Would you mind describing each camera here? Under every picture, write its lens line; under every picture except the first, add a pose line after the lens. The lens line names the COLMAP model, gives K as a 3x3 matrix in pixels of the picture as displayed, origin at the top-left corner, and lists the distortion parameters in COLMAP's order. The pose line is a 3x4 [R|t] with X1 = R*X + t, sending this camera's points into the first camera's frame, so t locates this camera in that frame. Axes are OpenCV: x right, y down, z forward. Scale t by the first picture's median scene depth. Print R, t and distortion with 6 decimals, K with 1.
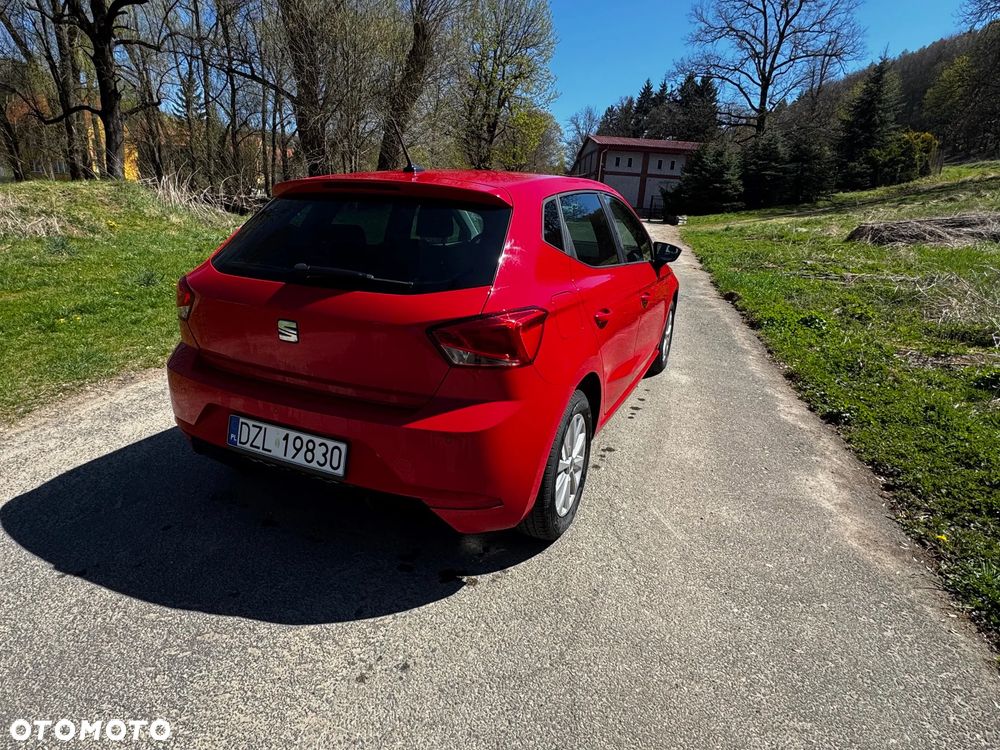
lens RADIAL K [[554.1, 0, 500.0], [0, 554.1, 375.0], [0, 0, 1]] dist [-0.000994, -0.000137]
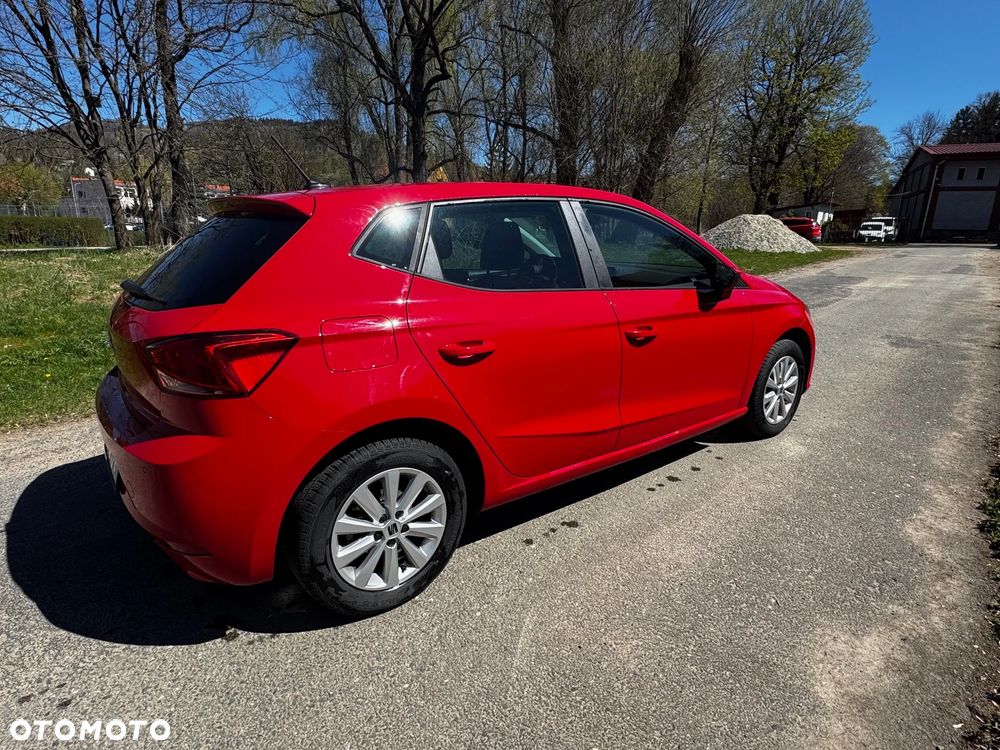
lens RADIAL K [[555.0, 0, 497.3], [0, 555.0, 375.7], [0, 0, 1]] dist [-0.001927, 0.000418]
pose [[0.881022, 0.080319, -0.466207, 0.058952], [-0.106644, 0.993835, -0.030311, -0.005007], [0.460898, 0.076423, 0.884156, 0.031797]]
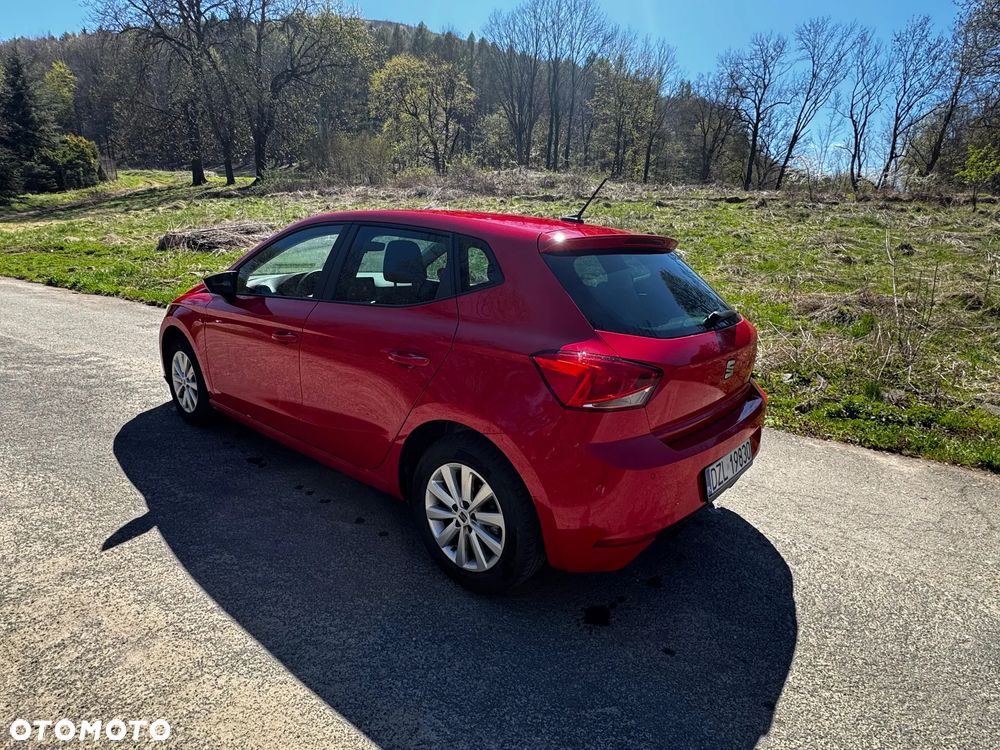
lens RADIAL K [[554.1, 0, 497.5], [0, 554.1, 376.7], [0, 0, 1]] dist [-0.000875, -0.000425]
pose [[0.291028, -0.260568, 0.920547, -0.125302], [0.260336, 0.947456, 0.185880, -0.031883], [-0.920613, 0.185555, 0.343572, 0.081644]]
